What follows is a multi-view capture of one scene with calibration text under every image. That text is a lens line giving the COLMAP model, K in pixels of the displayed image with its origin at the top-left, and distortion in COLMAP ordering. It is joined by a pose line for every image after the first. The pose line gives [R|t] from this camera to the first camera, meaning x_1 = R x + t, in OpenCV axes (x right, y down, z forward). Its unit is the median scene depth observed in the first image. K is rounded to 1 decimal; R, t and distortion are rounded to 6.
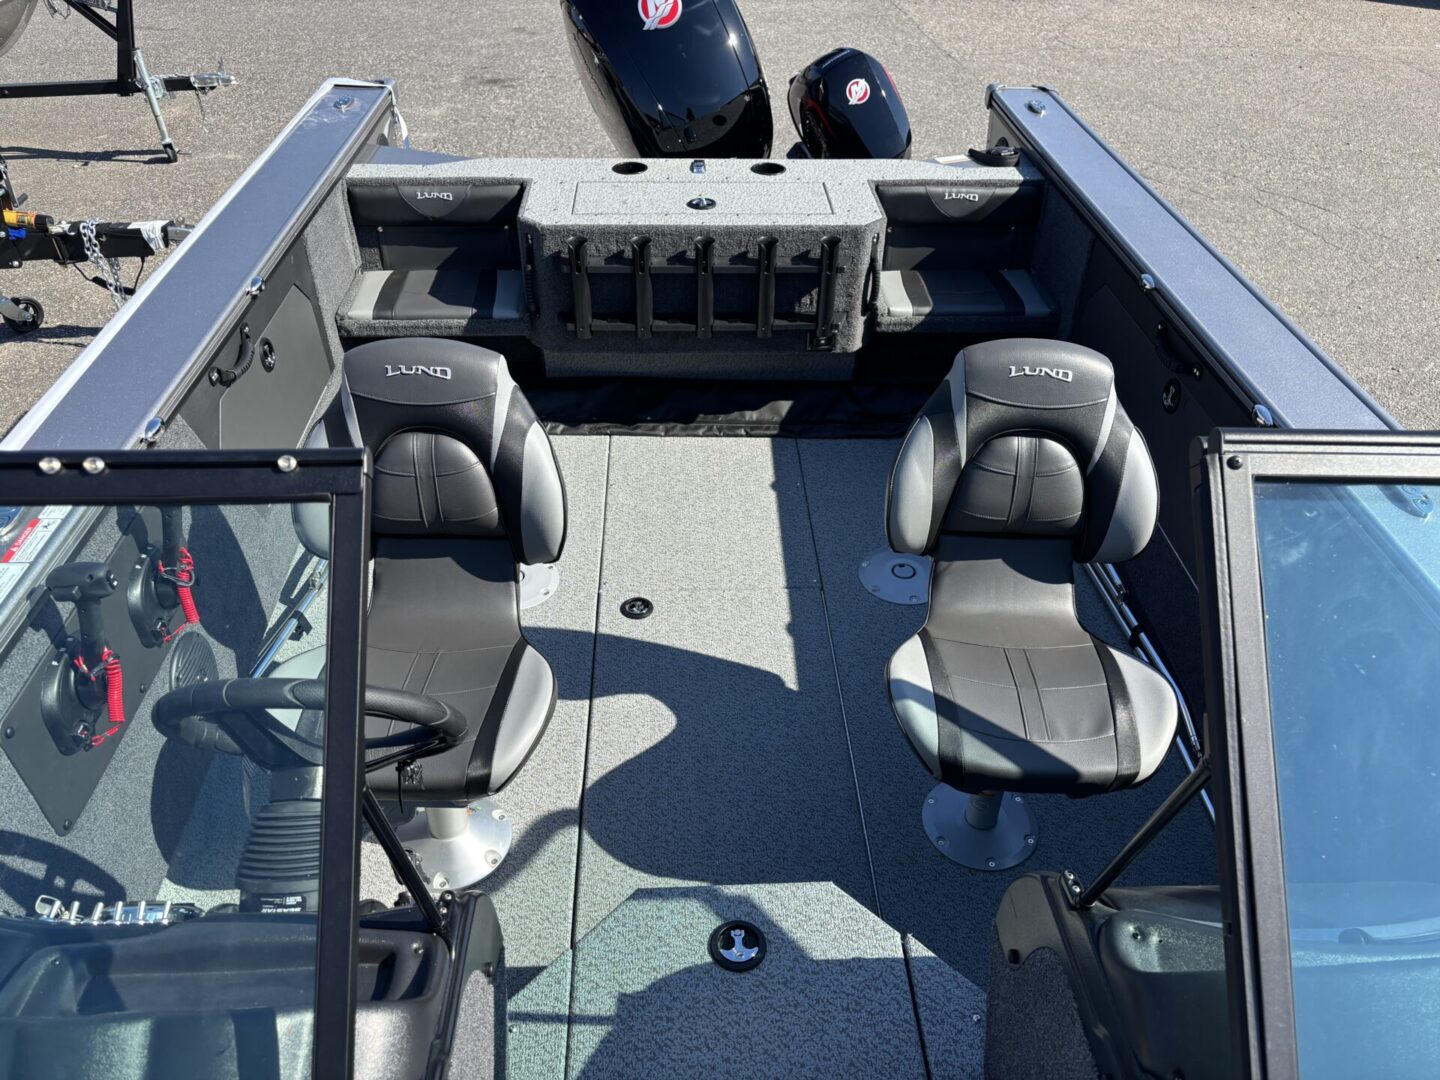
lens RADIAL K [[1090.2, 0, 723.0], [0, 1090.2, 546.5], [0, 0, 1]] dist [0.055077, -0.063879]
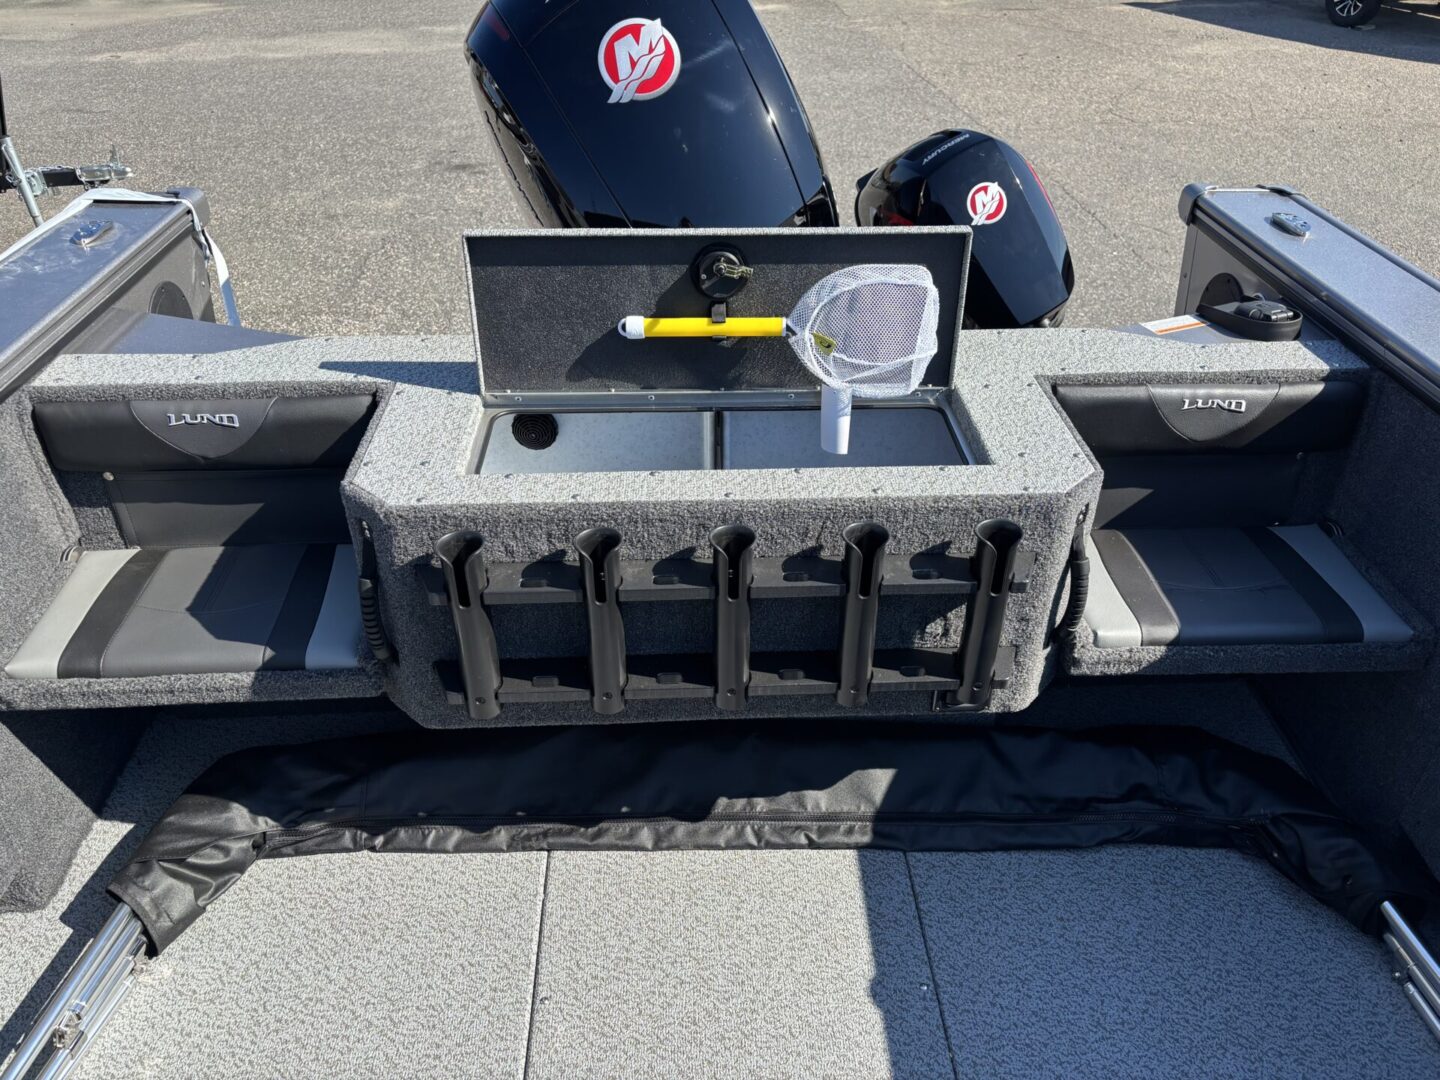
lens RADIAL K [[1093.6, 0, 723.8], [0, 1093.6, 553.7], [0, 0, 1]] dist [0.058169, -0.068766]
pose [[0.999949, -0.009747, -0.002562, -0.018307], [0.009595, 0.998505, -0.053813, -0.232975], [0.003083, 0.053786, 0.998548, 0.500877]]
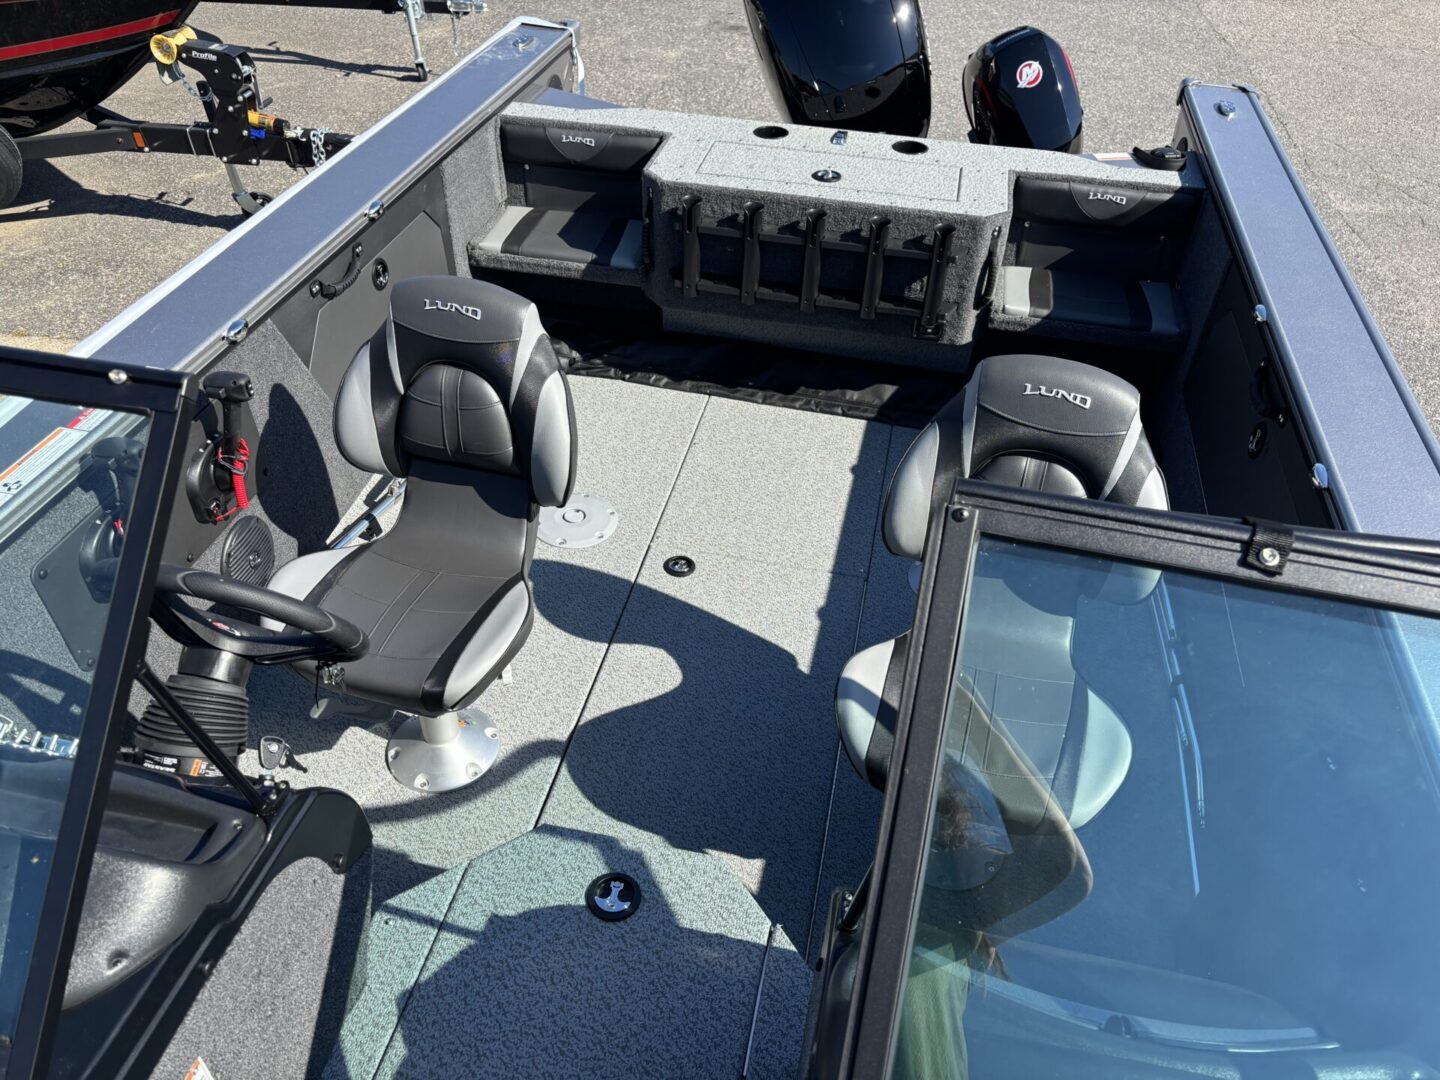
lens RADIAL K [[1091.2, 0, 717.0], [0, 1091.2, 549.9], [0, 0, 1]] dist [0.042012, -0.043739]
pose [[0.968319, 0.170923, -0.182053, 0.121731], [-0.163569, 0.985009, 0.054790, -0.017669], [0.188688, -0.023276, 0.981761, 0.000067]]
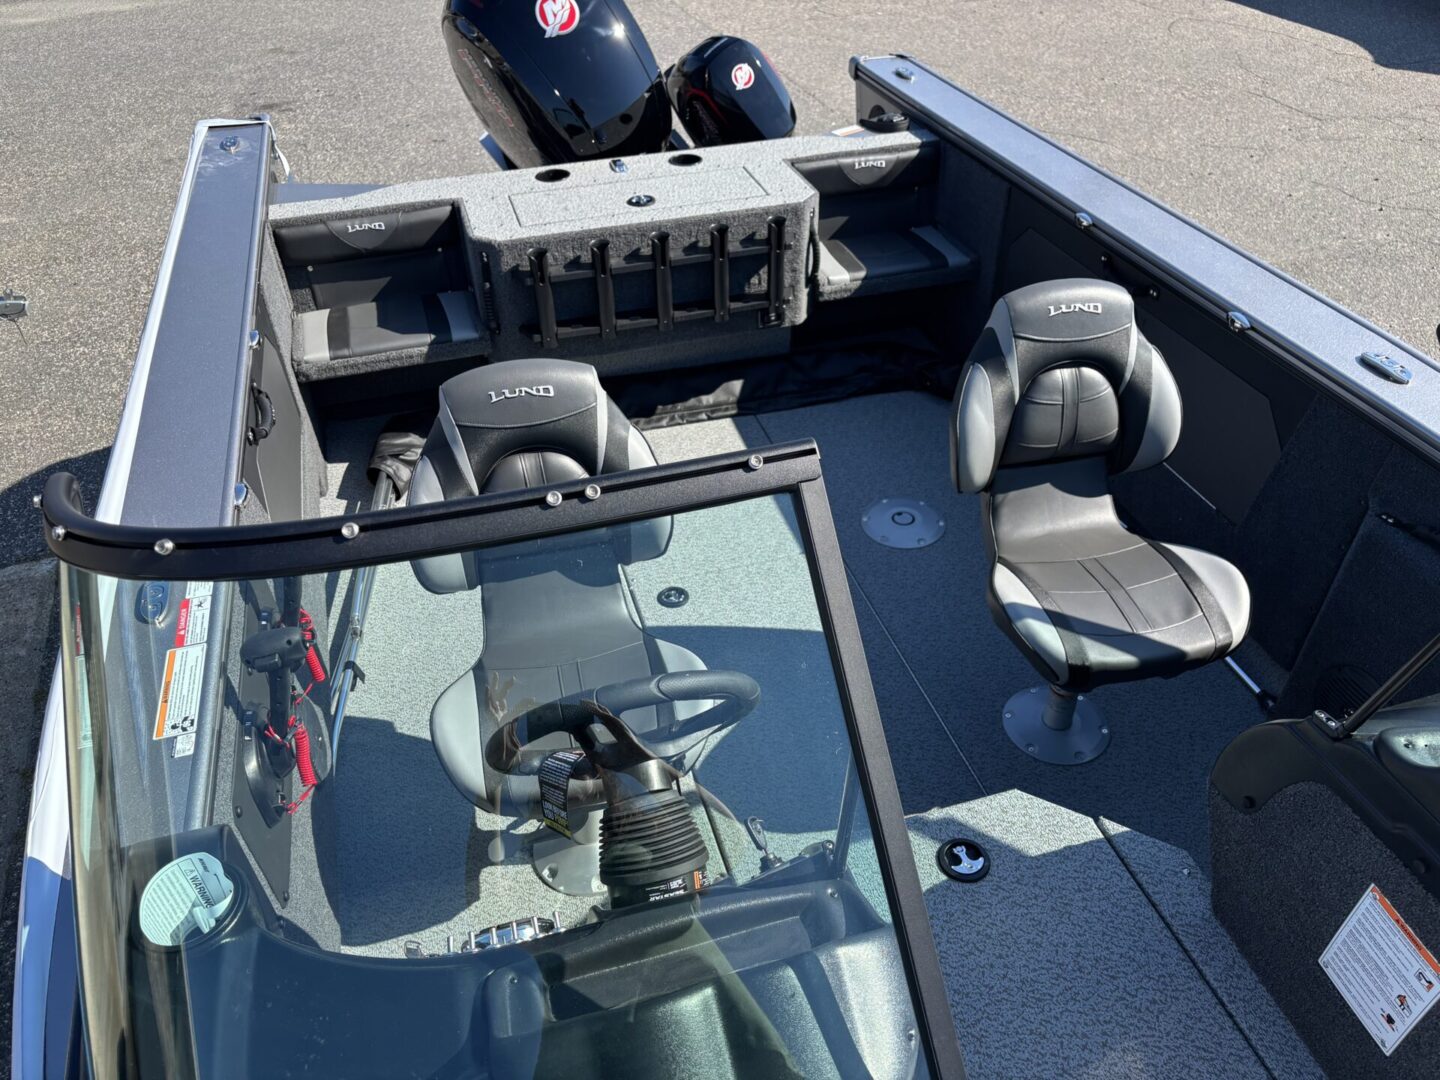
lens RADIAL K [[1091.2, 0, 717.0], [0, 1091.2, 549.9], [0, 0, 1]] dist [0.042012, -0.043739]
pose [[0.970173, -0.176732, 0.165921, -0.176777], [0.174747, 0.984254, 0.026610, -0.006795], [-0.168012, 0.003178, 0.985780, -0.019828]]
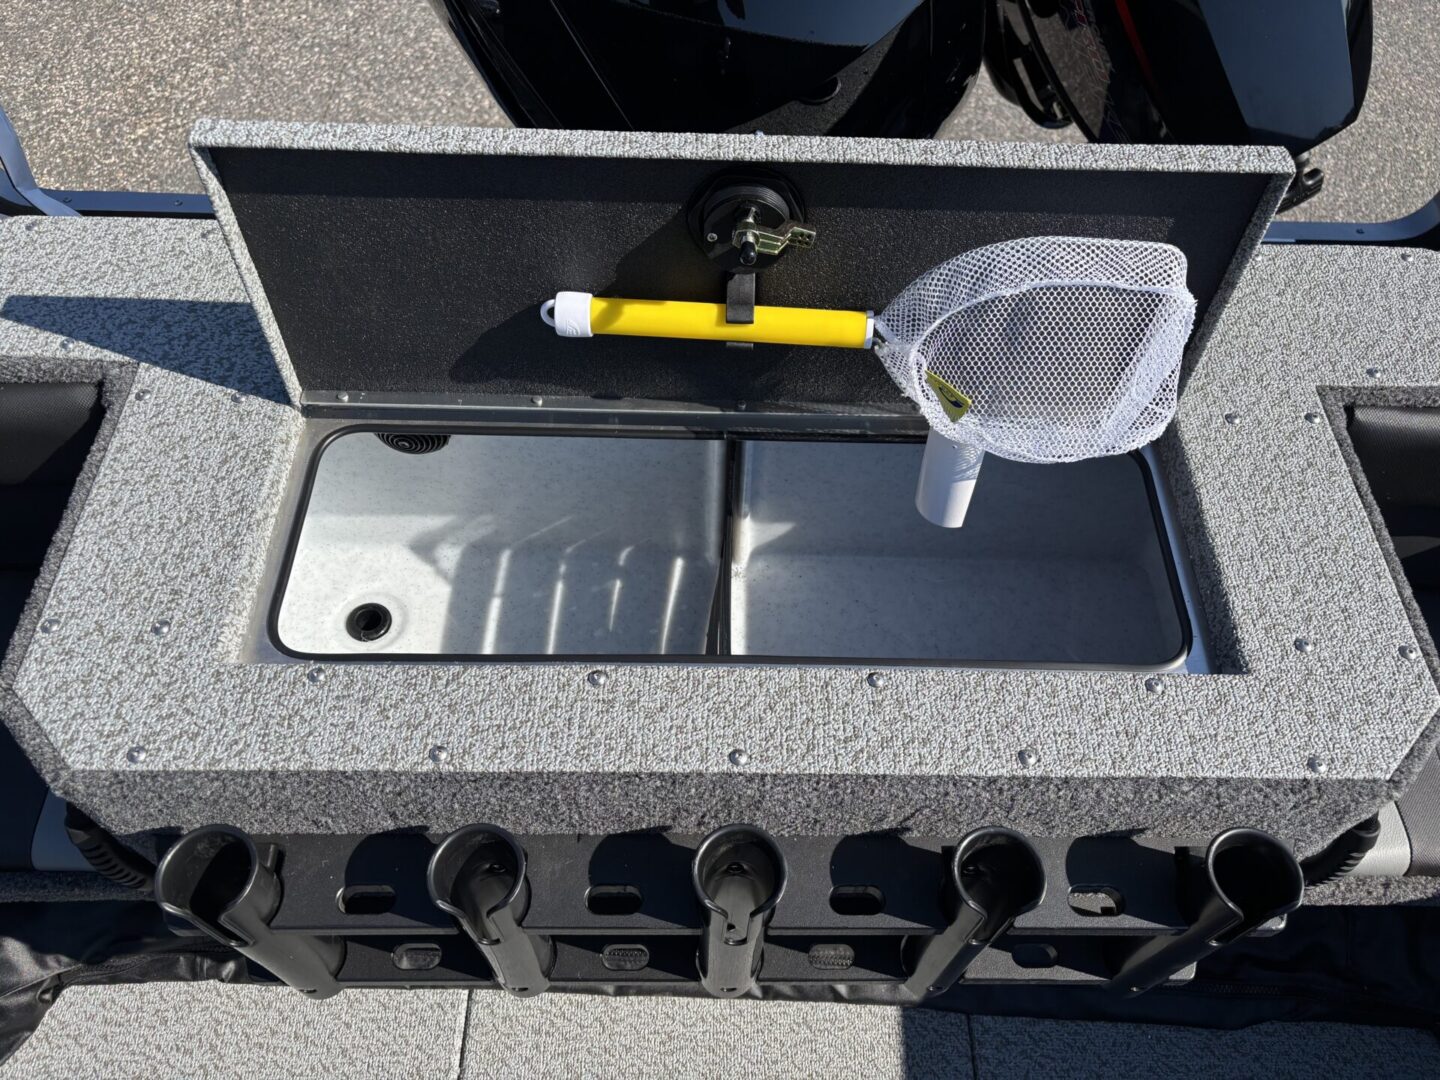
lens RADIAL K [[1108.8, 0, 733.1], [0, 1108.8, 538.5], [0, 0, 1]] dist [0.003088, -0.001705]
pose [[0.999038, 0.042577, -0.010490, -0.017566], [-0.037175, 0.949235, 0.312365, -0.401313], [0.023257, -0.311674, 0.949904, 0.745223]]
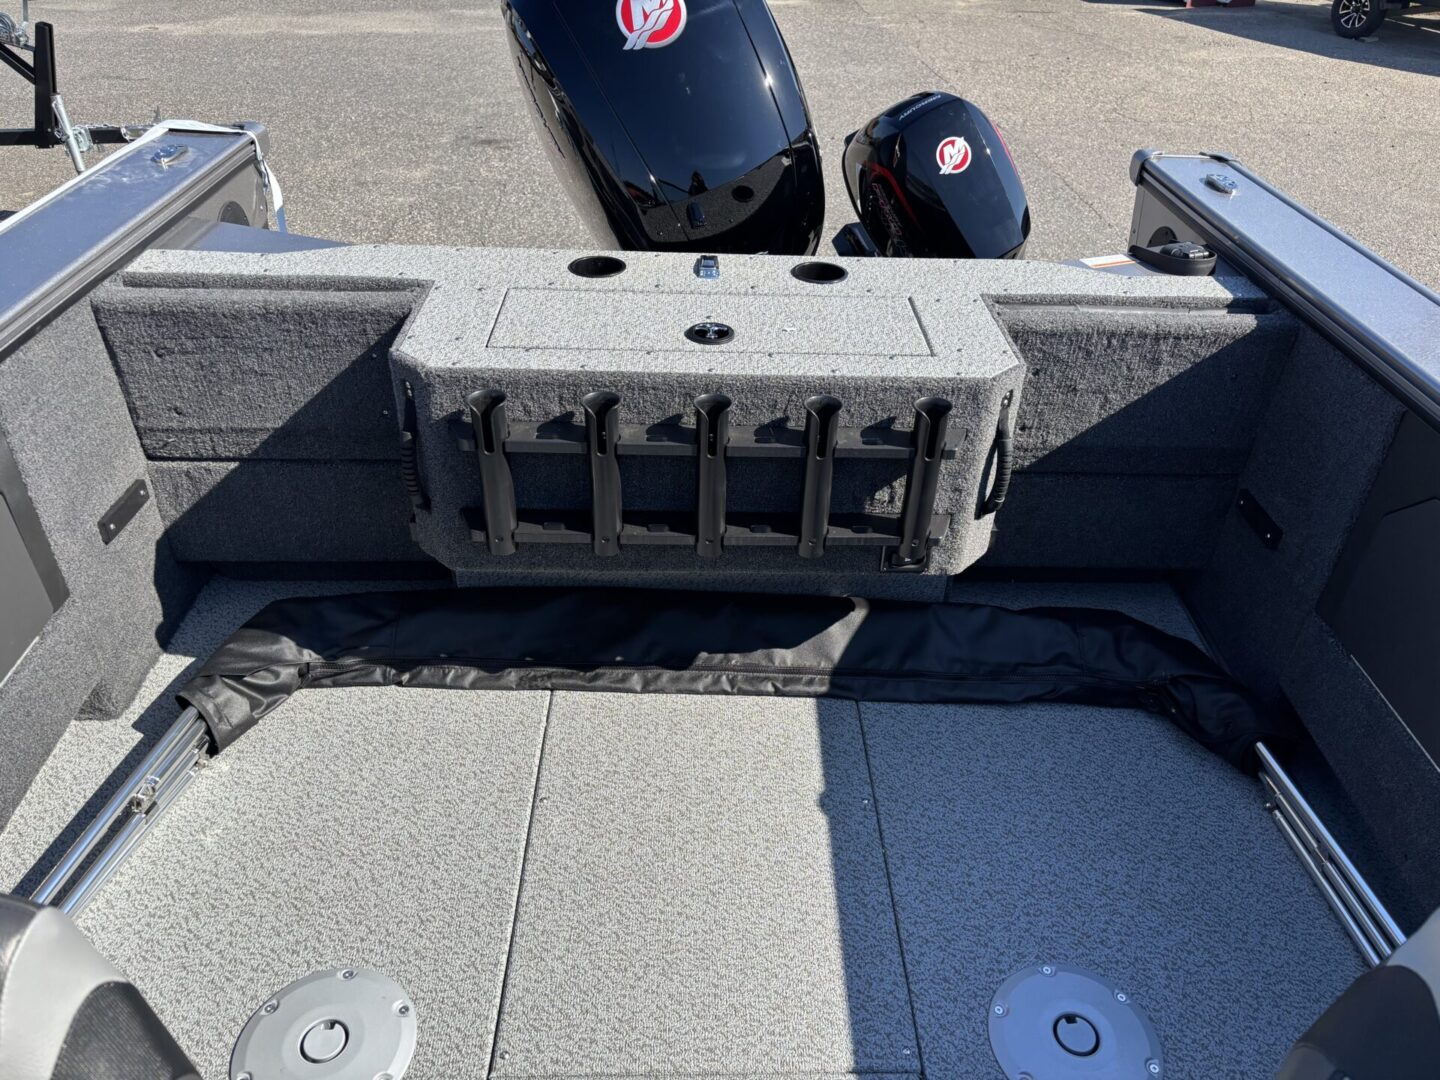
lens RADIAL K [[1090.9, 0, 732.4], [0, 1090.9, 537.2], [0, 0, 1]] dist [0.058455, -0.067159]
pose [[0.999737, 0.022787, -0.002771, -0.003141], [-0.022917, 0.997739, -0.063187, -0.163728], [0.001325, 0.063234, 0.997998, 0.413575]]
